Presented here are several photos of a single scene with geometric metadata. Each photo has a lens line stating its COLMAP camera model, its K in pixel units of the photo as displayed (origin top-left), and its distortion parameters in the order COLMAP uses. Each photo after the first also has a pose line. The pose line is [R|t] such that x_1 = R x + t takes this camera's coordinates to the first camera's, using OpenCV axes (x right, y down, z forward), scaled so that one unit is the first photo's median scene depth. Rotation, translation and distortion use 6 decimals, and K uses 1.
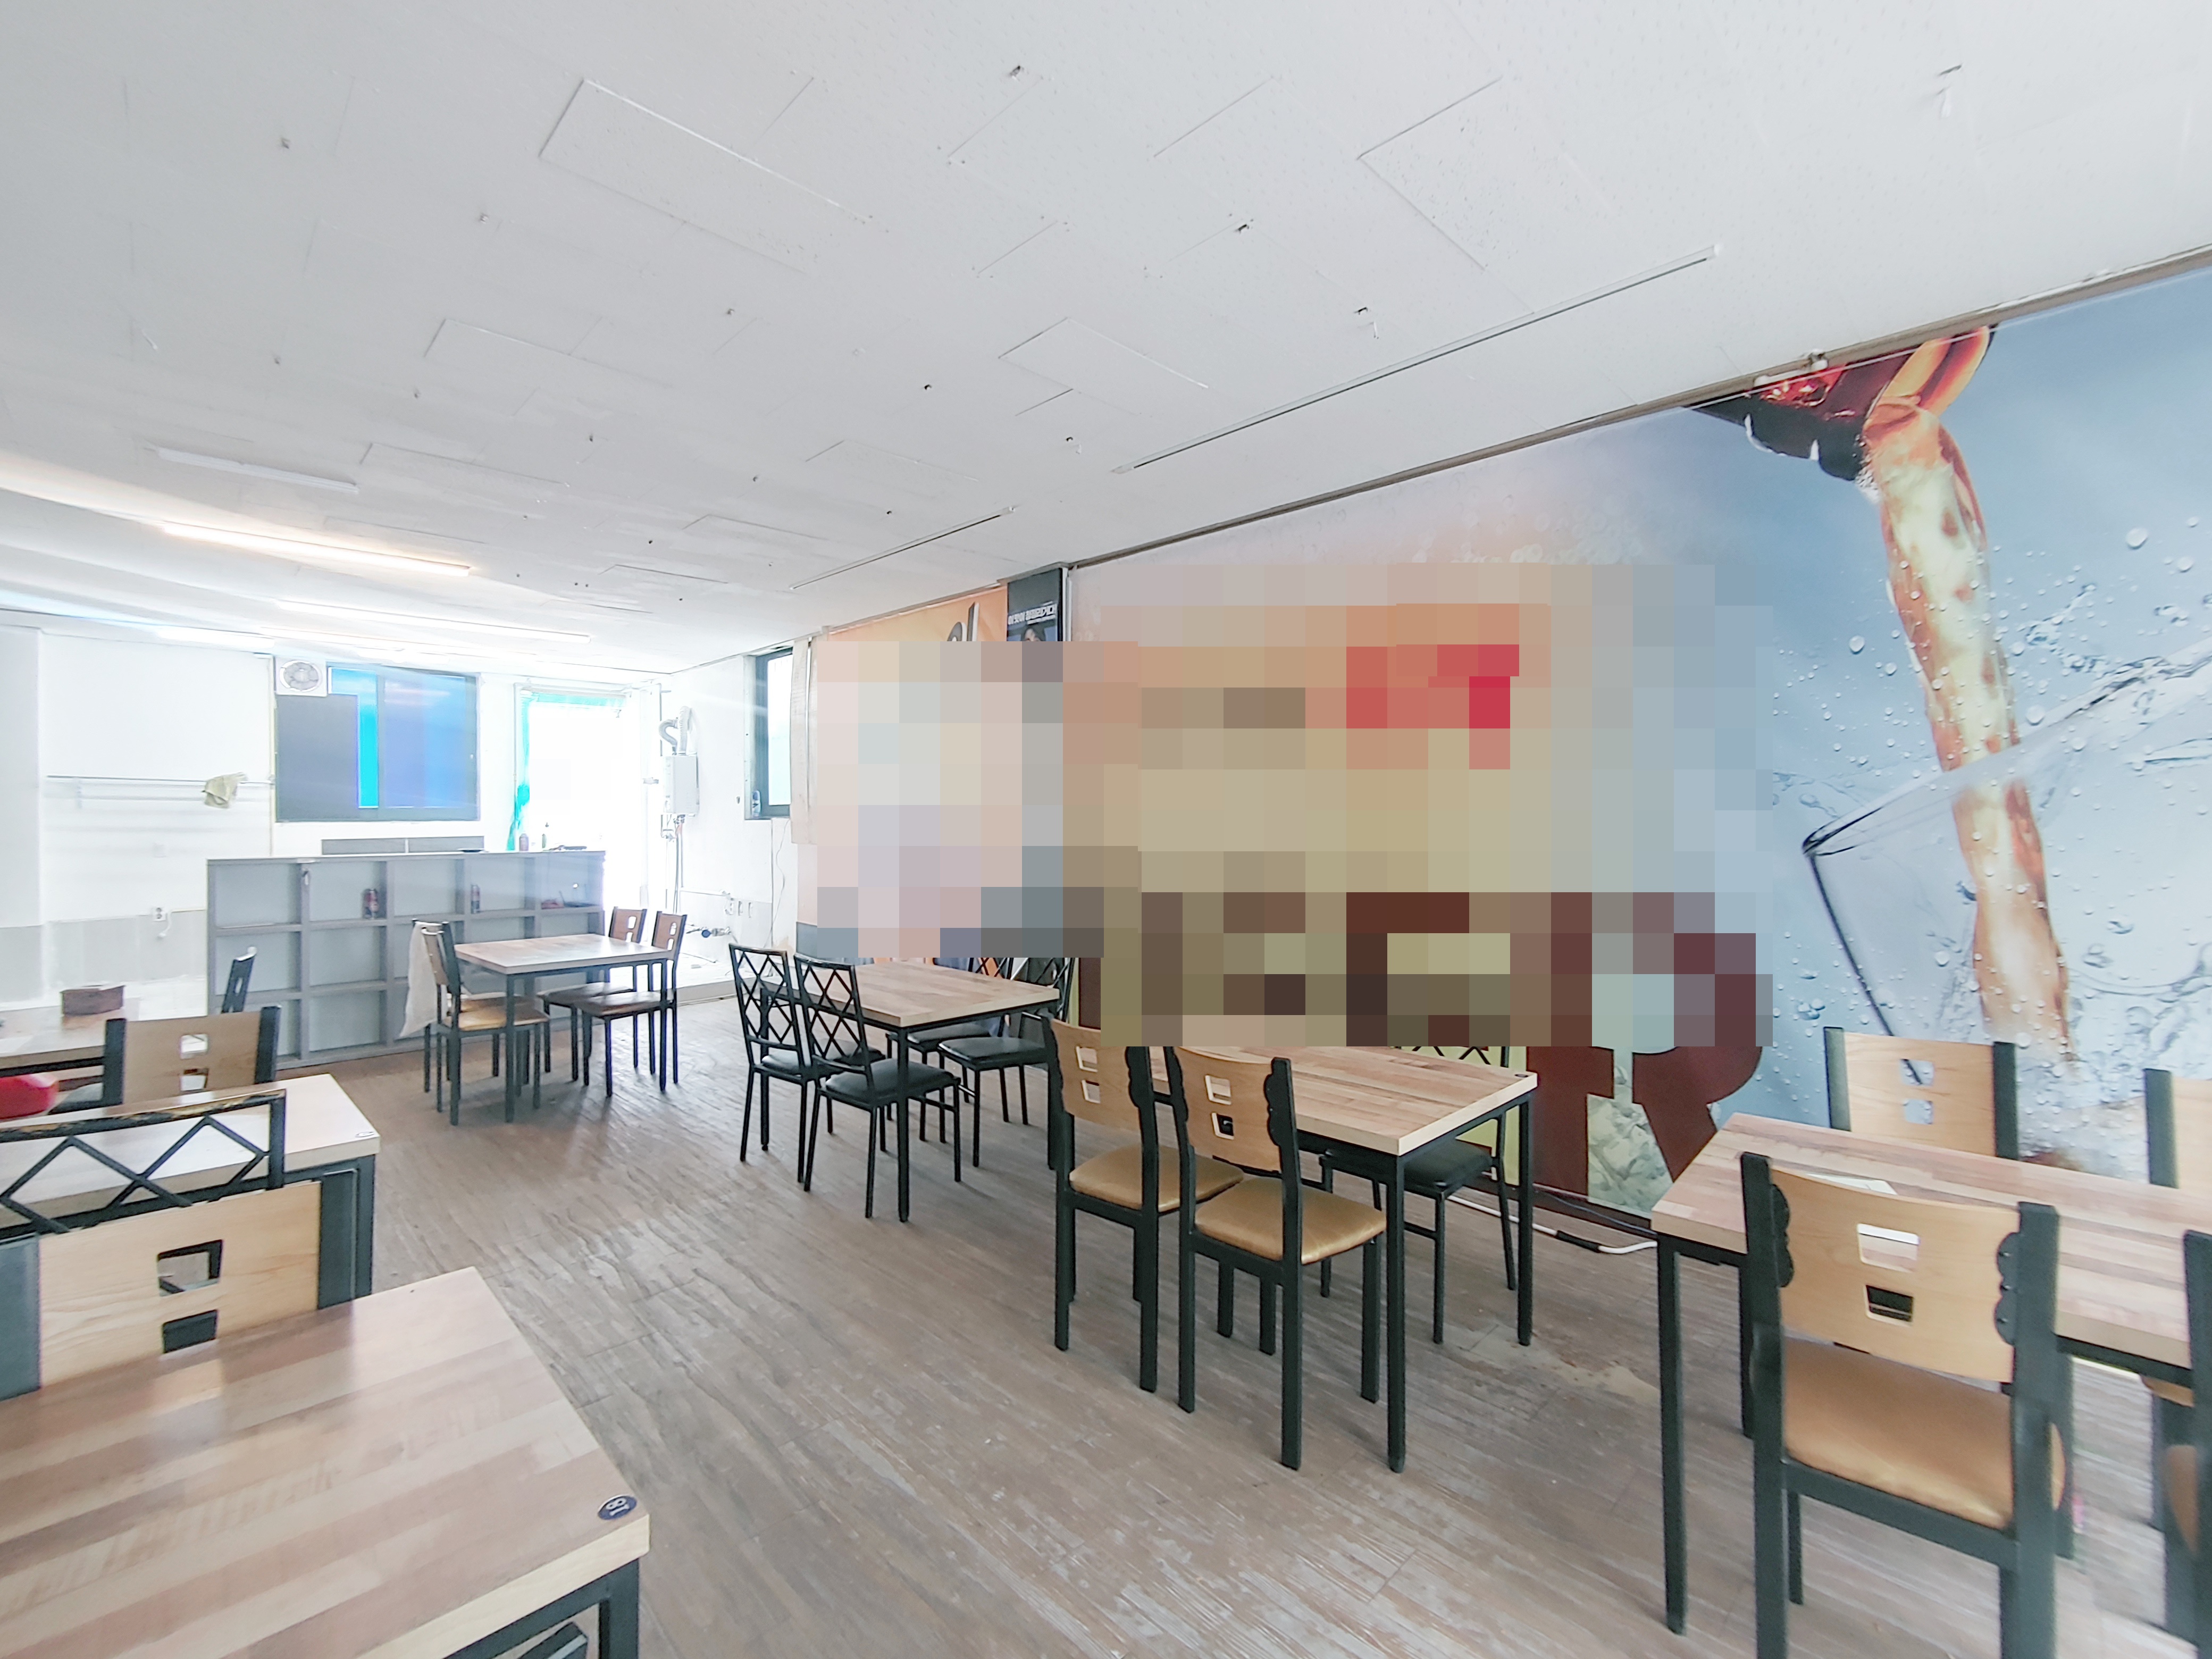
lens RADIAL K [[969.4, 0, 1106.0], [0, 969.4, 829.5], [0, 0, 1]] dist [0.017235, 0.000097]
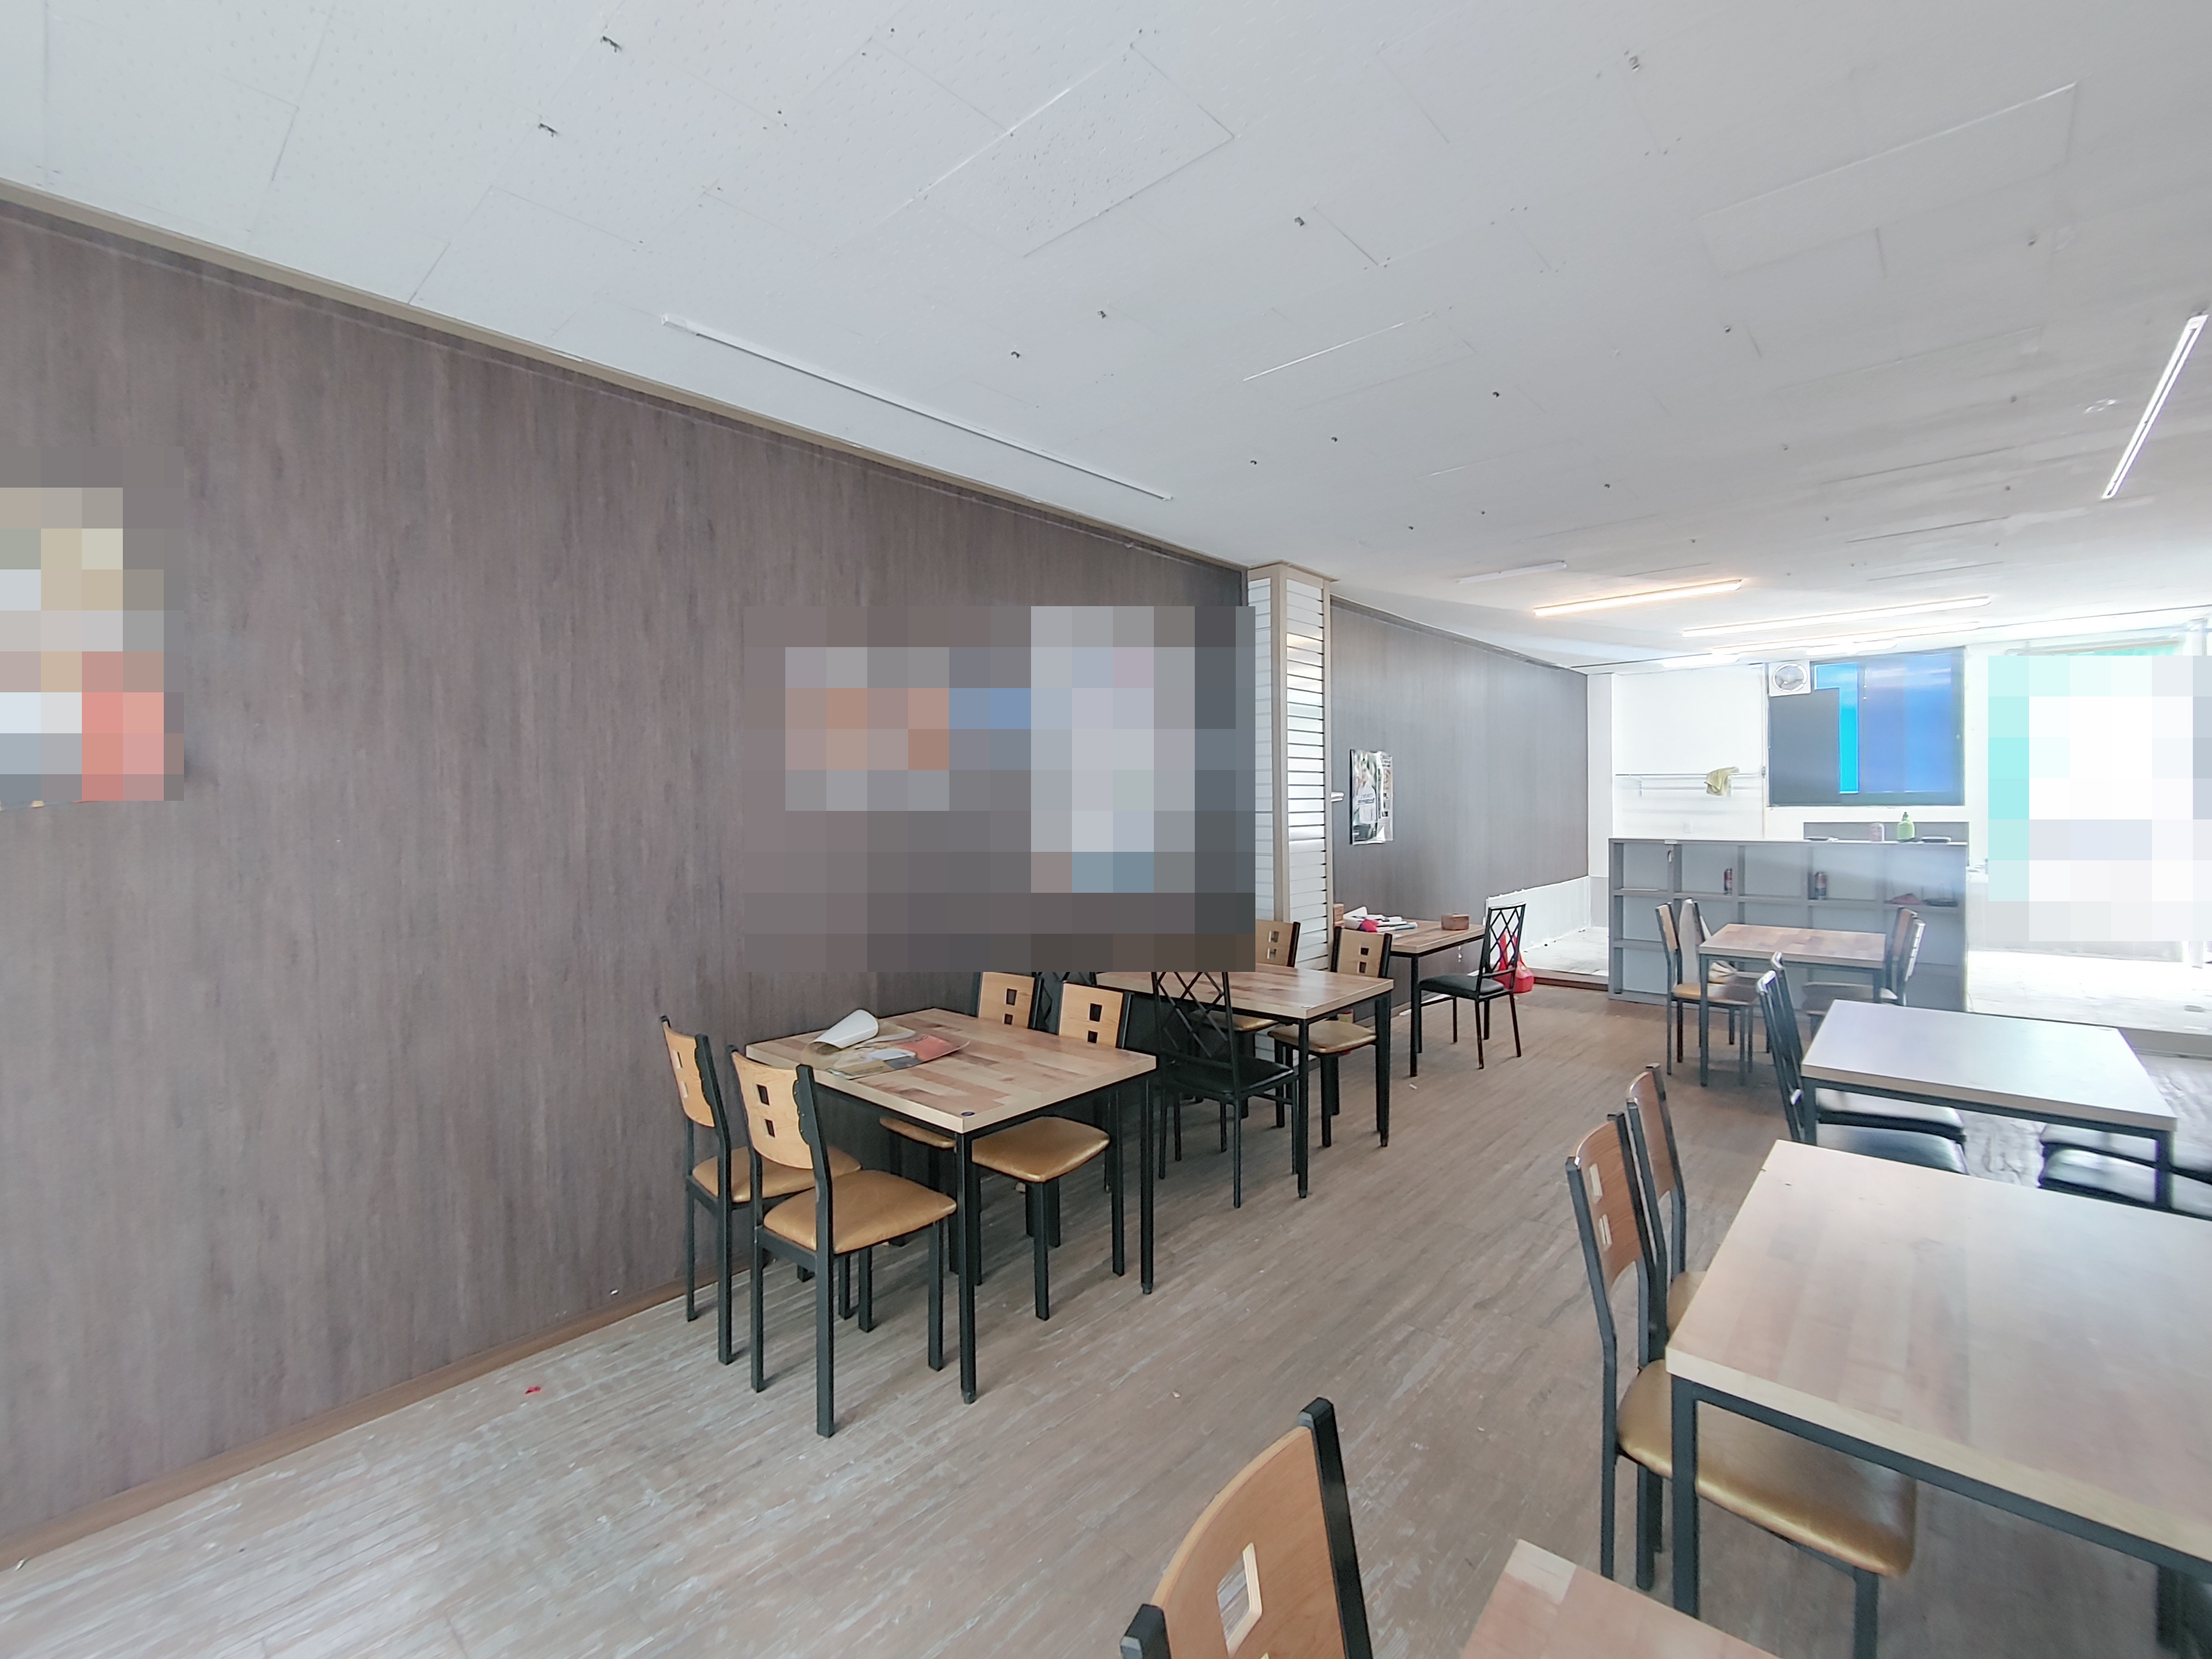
lens RADIAL K [[969.4, 0, 1106.0], [0, 969.4, 829.5], [0, 0, 1]] dist [0.017235, 0.000097]
pose [[0.055953, 0.033708, -0.997864, 0.257101], [-0.003087, 0.999431, 0.033588, -0.016495], [0.998429, 0.001201, 0.056026, 0.156387]]
